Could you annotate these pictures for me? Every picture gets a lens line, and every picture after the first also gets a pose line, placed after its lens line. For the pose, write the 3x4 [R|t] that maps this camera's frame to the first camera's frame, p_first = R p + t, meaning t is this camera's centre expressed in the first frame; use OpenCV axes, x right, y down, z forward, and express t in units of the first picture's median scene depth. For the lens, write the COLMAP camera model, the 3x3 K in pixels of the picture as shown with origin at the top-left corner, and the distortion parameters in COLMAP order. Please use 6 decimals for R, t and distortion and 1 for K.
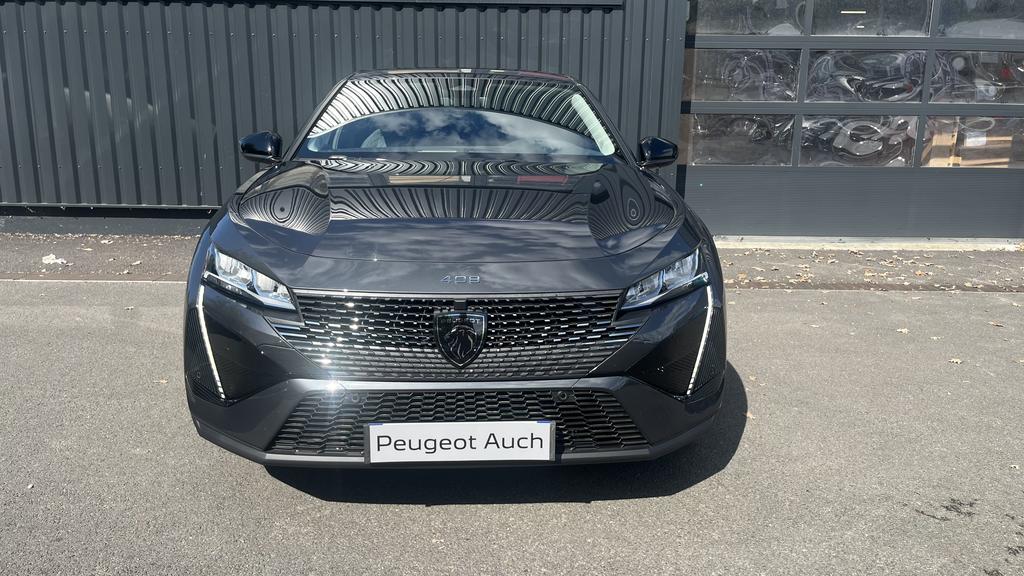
lens RADIAL K [[769.1, 0, 515.4], [0, 769.1, 312.4], [0, 0, 1]] dist [0.052141, -0.003608]
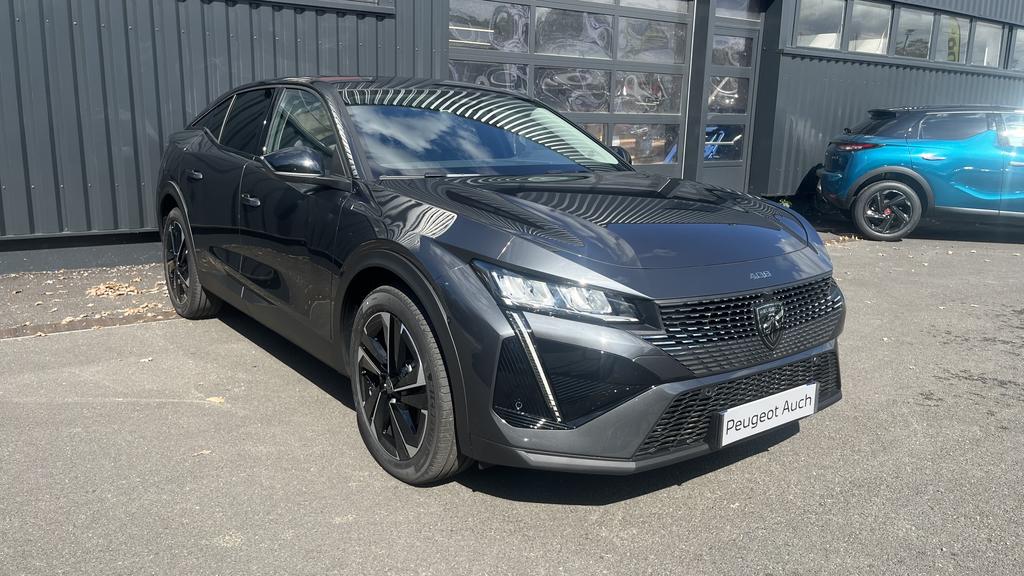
lens RADIAL K [[785.4, 0, 512.0], [0, 785.4, 288.0], [0, 0, 1]] dist [-0.007680, -0.007046]
pose [[0.832381, -0.109556, 0.543268, -1.009855], [0.123730, 0.992260, 0.010524, -0.081688], [-0.540216, 0.058459, 0.839494, 0.188176]]
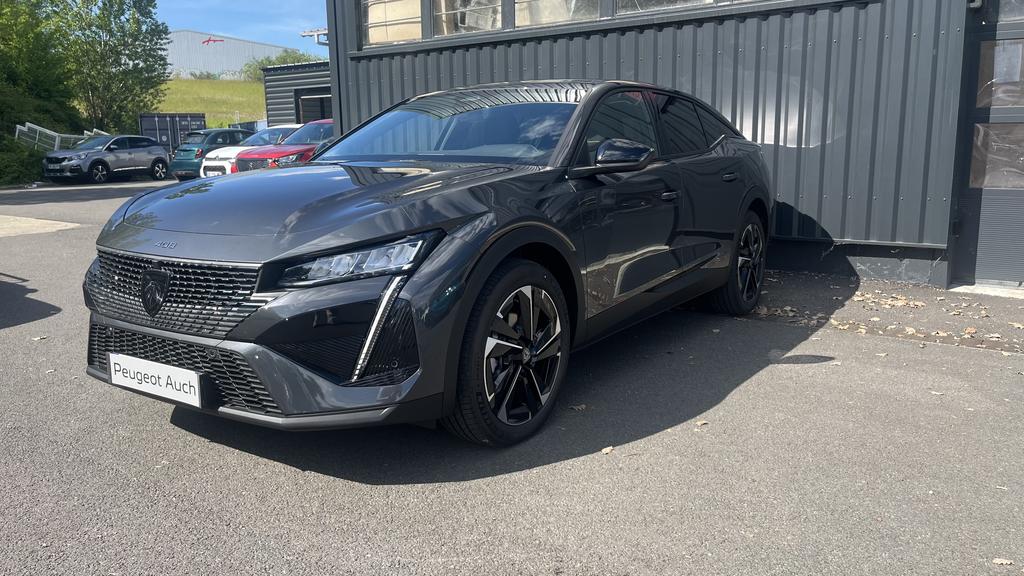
lens RADIAL K [[778.0, 0, 512.0], [0, 778.0, 288.0], [0, 0, 1]] dist [0.045524, -0.000376]
pose [[0.799468, 0.089182, -0.594052, 1.073902], [-0.133495, 0.990566, -0.030948, -0.009426], [0.585688, 0.104045, 0.803831, 0.315034]]
